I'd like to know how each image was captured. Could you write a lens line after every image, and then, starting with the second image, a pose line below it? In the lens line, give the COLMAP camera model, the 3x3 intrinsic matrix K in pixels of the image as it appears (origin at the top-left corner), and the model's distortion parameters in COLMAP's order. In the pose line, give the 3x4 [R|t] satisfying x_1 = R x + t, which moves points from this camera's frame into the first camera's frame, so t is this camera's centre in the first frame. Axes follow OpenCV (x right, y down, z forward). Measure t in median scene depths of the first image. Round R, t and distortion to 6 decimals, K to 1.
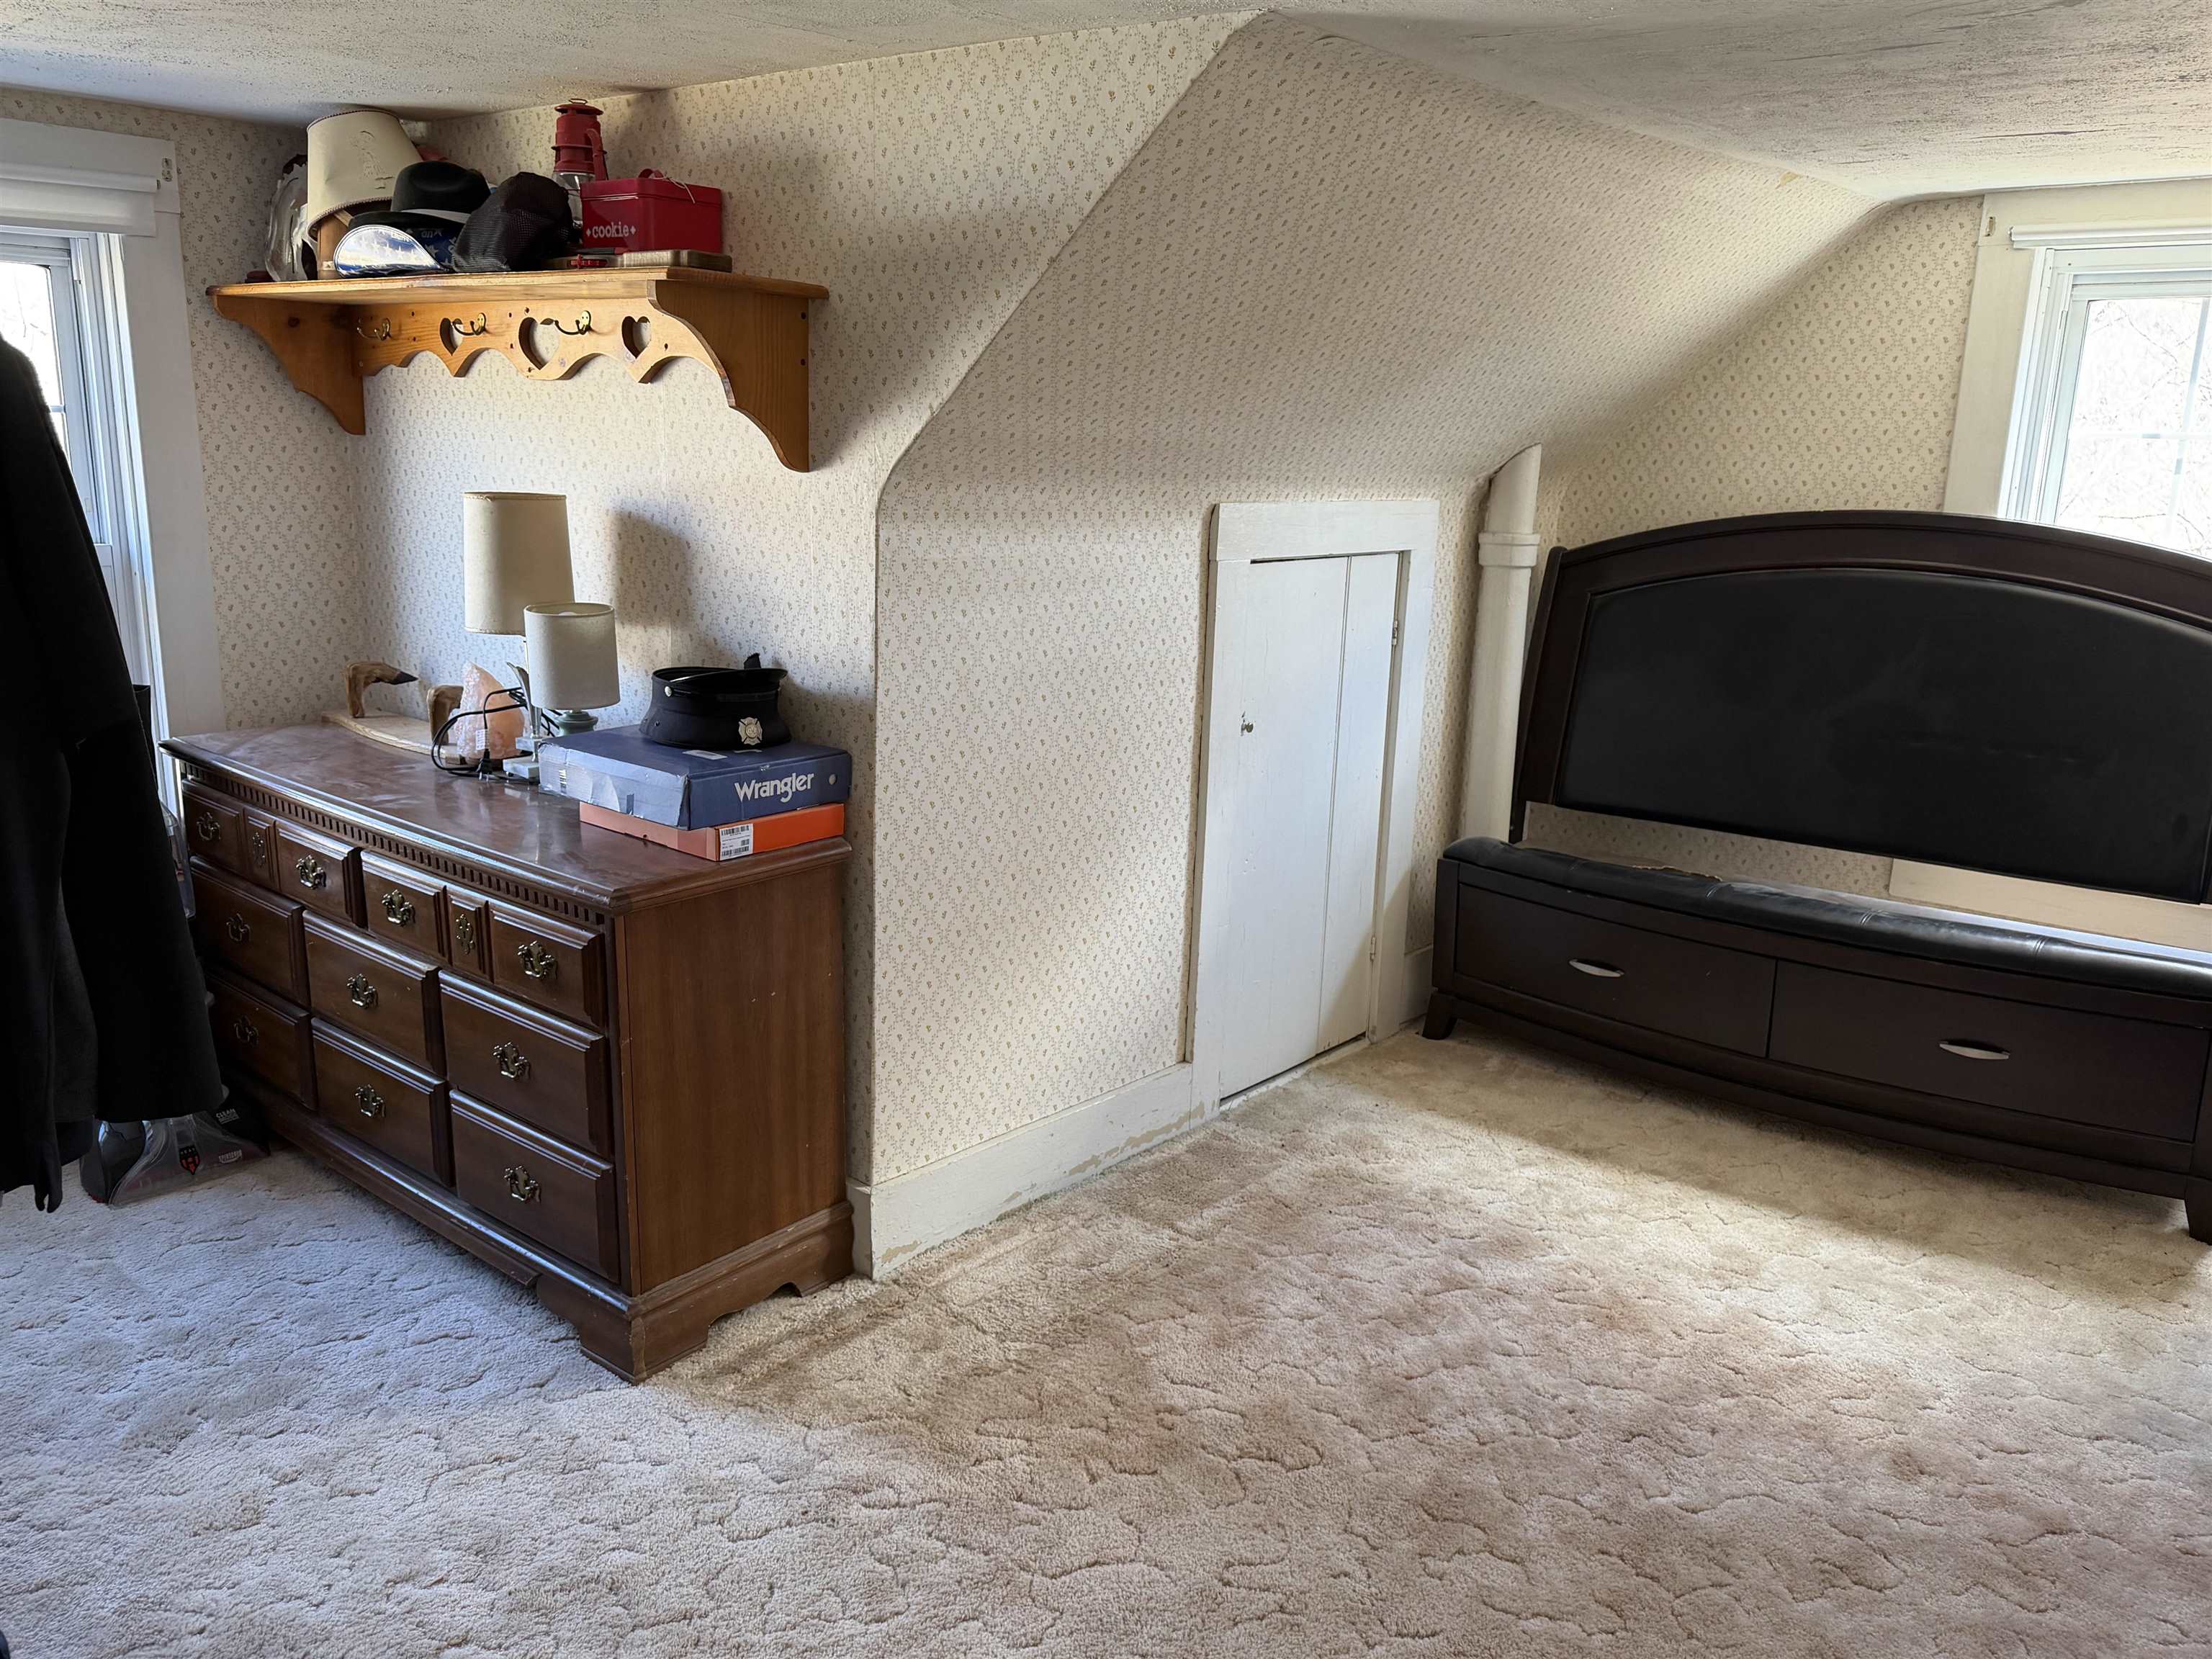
lens RADIAL K [[1664.7, 0, 1102.6], [0, 1664.7, 832.1], [0, 0, 1]] dist [0.042023, -0.006603]
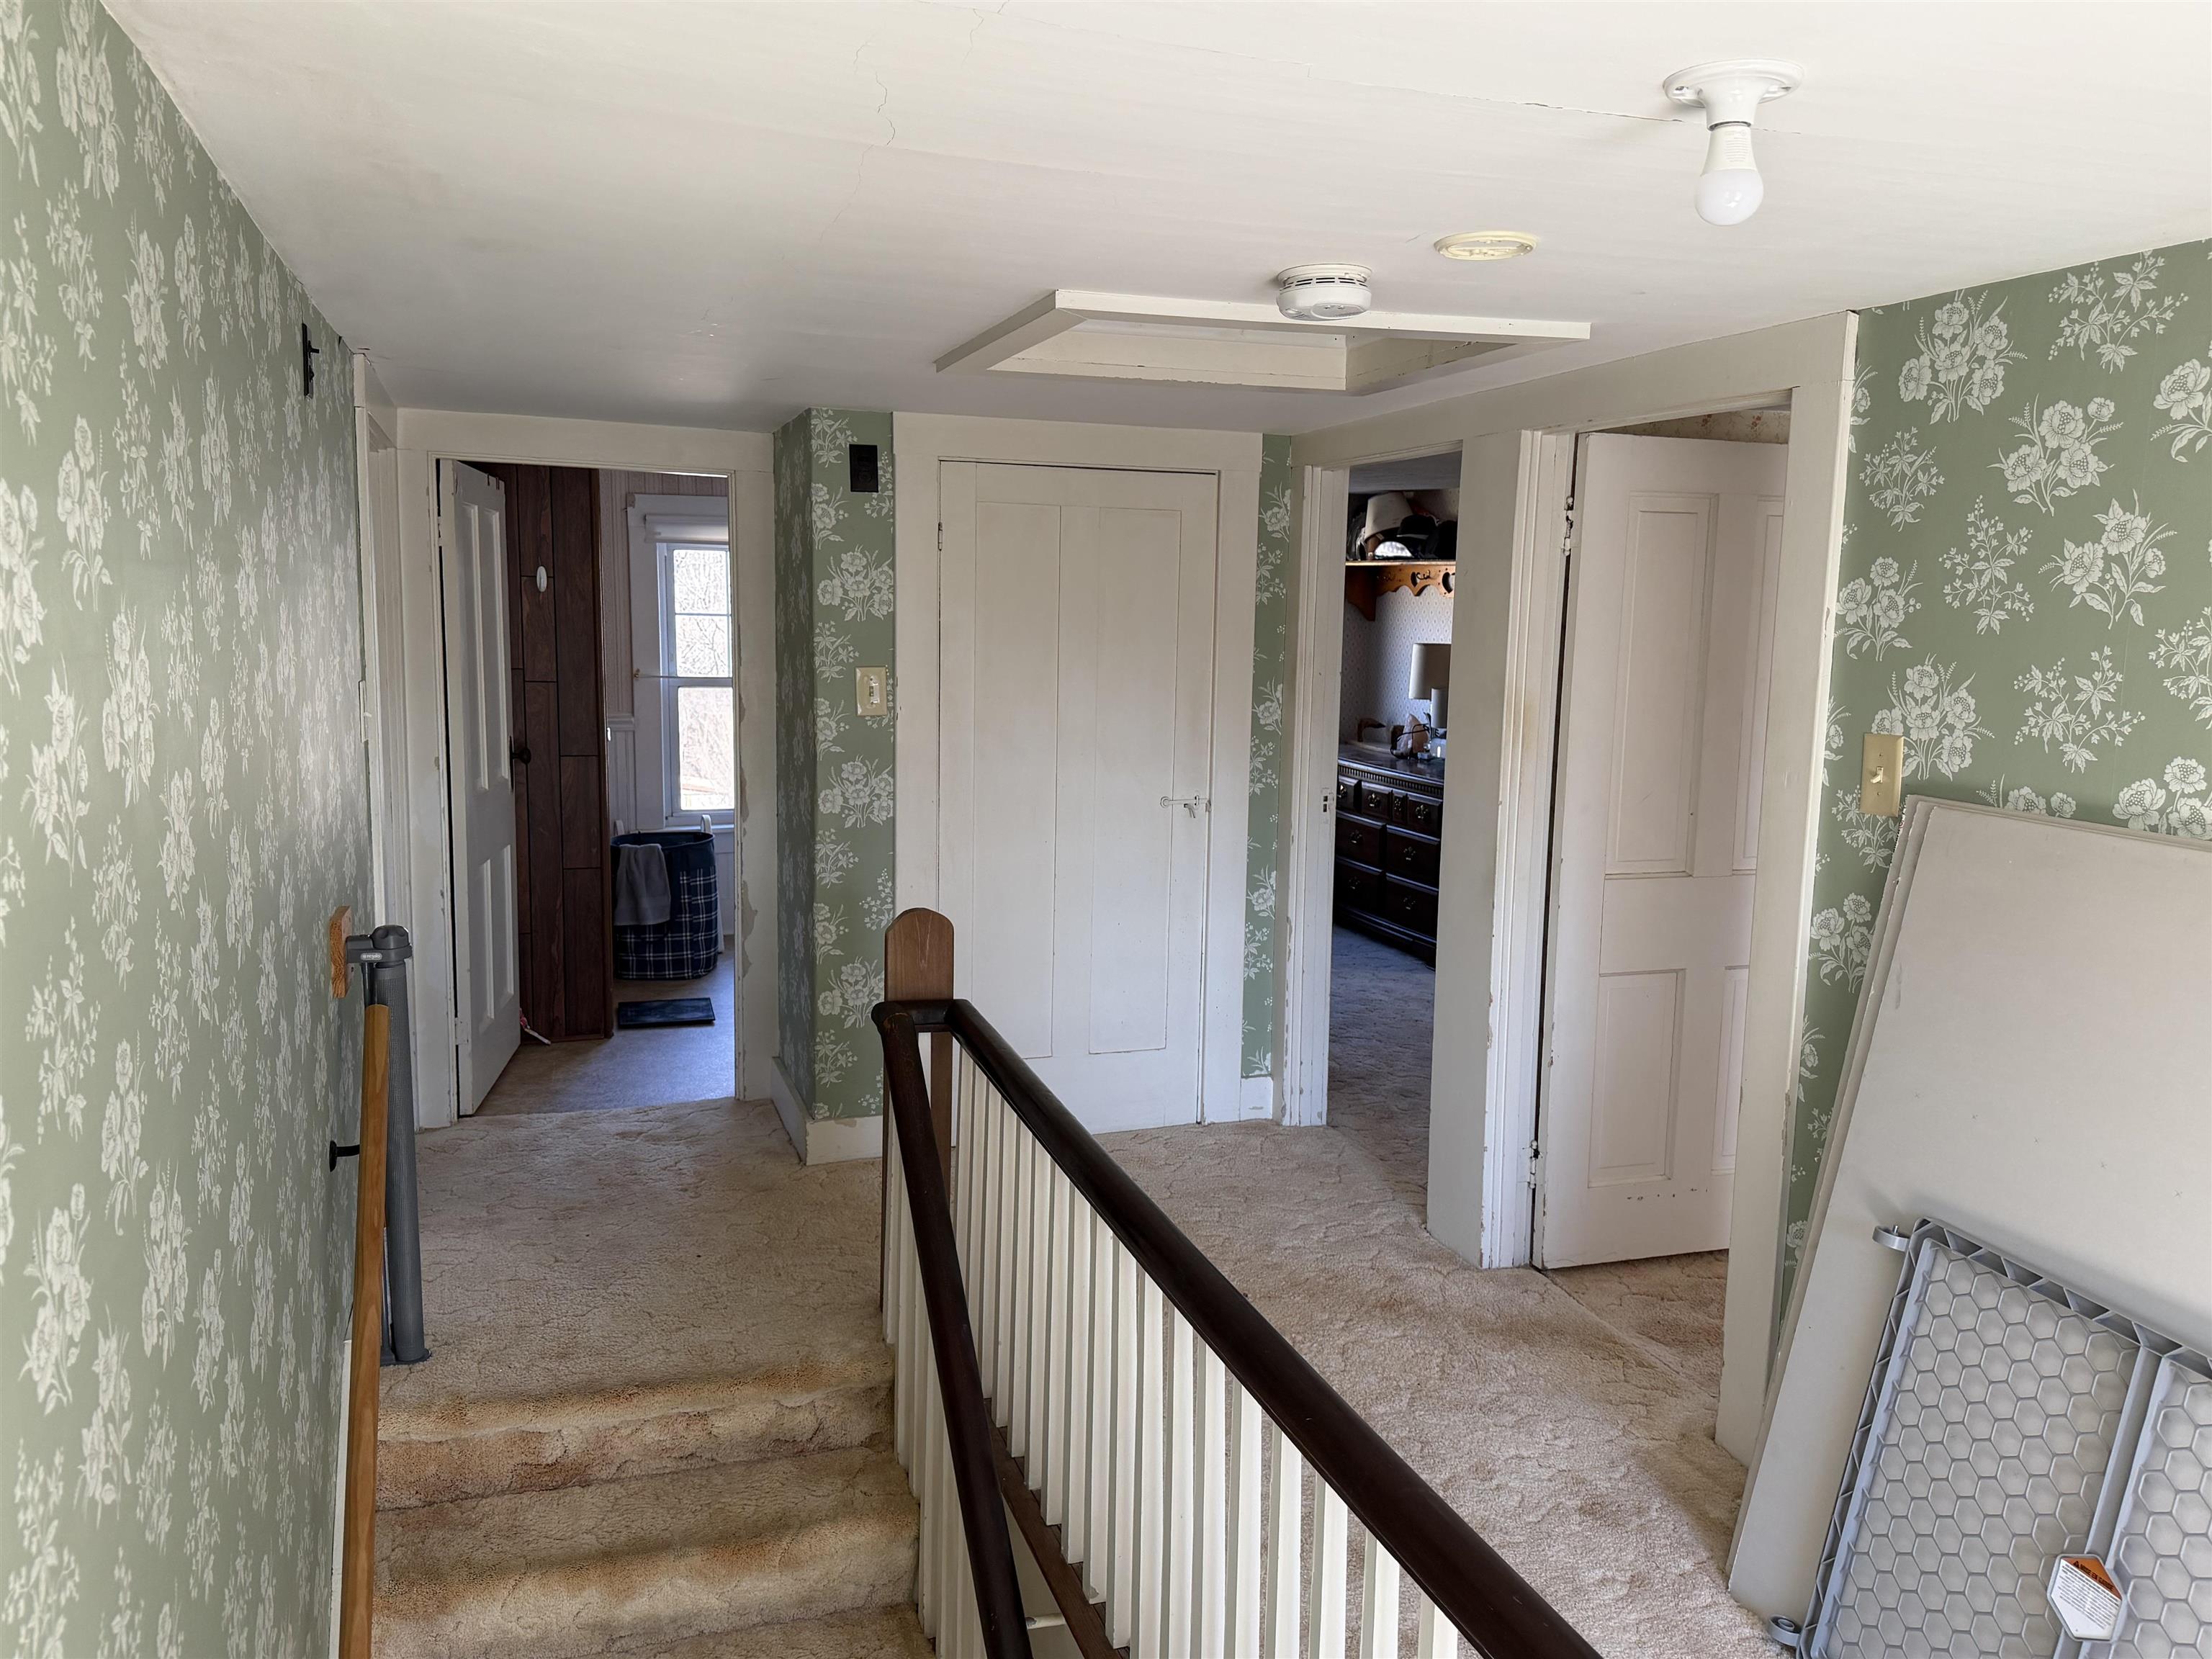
lens RADIAL K [[1664.7, 0, 1100.1], [0, 1664.7, 823.8], [0, 0, 1]] dist [0.042023, -0.006603]
pose [[0.856393, 0.053985, -0.513494, 0.486134], [-0.108017, 0.991245, -0.075936, 0.287691], [0.504899, 0.120497, 0.854726, -1.265347]]
